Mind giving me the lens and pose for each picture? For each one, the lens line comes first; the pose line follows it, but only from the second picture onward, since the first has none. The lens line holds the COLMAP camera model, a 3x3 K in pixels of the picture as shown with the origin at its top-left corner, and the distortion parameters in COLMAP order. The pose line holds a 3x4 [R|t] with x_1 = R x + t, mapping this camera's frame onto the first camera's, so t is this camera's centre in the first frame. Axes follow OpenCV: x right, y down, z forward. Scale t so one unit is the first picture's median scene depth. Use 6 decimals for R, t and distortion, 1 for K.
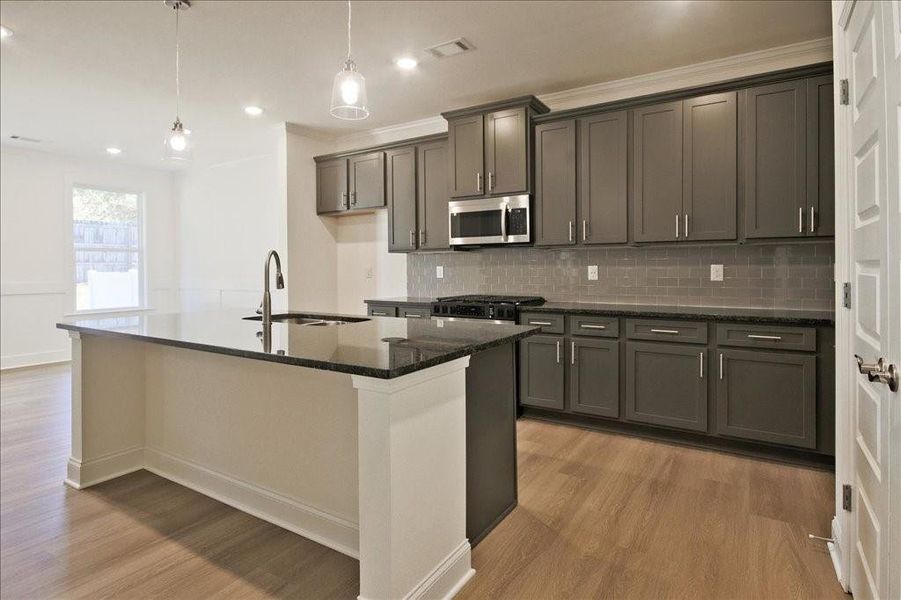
lens RADIAL K [[490.9, 0, 458.4], [0, 490.9, 280.2], [0, 0, 1]] dist [-0.022304, 0.001203]
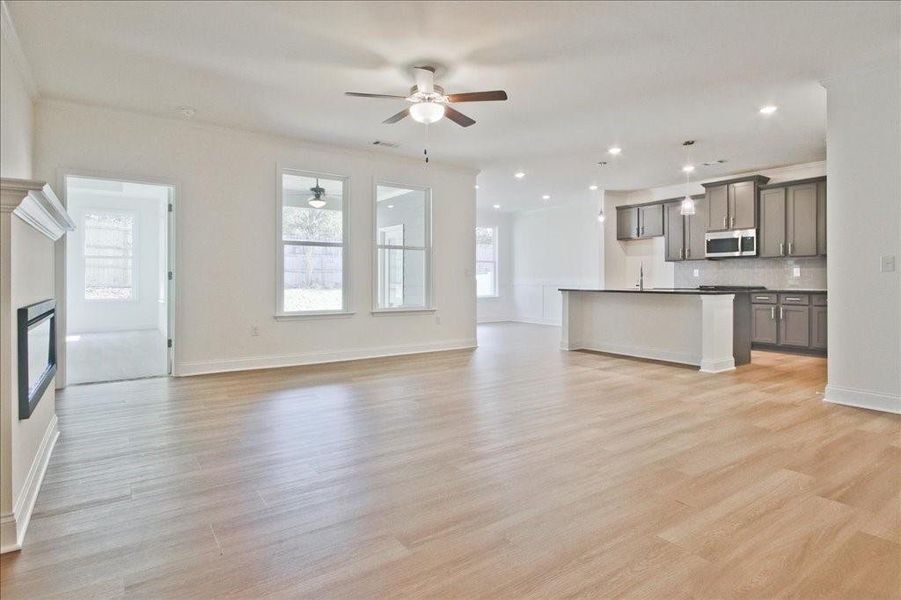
lens RADIAL K [[490.9, 0, 458.4], [0, 490.9, 280.2], [0, 0, 1]] dist [-0.022304, 0.001203]
pose [[0.922023, 0.013463, -0.386900, -0.153463], [-0.021518, 0.999632, -0.016496, 0.059173], [0.386536, 0.023535, 0.921974, -0.961416]]
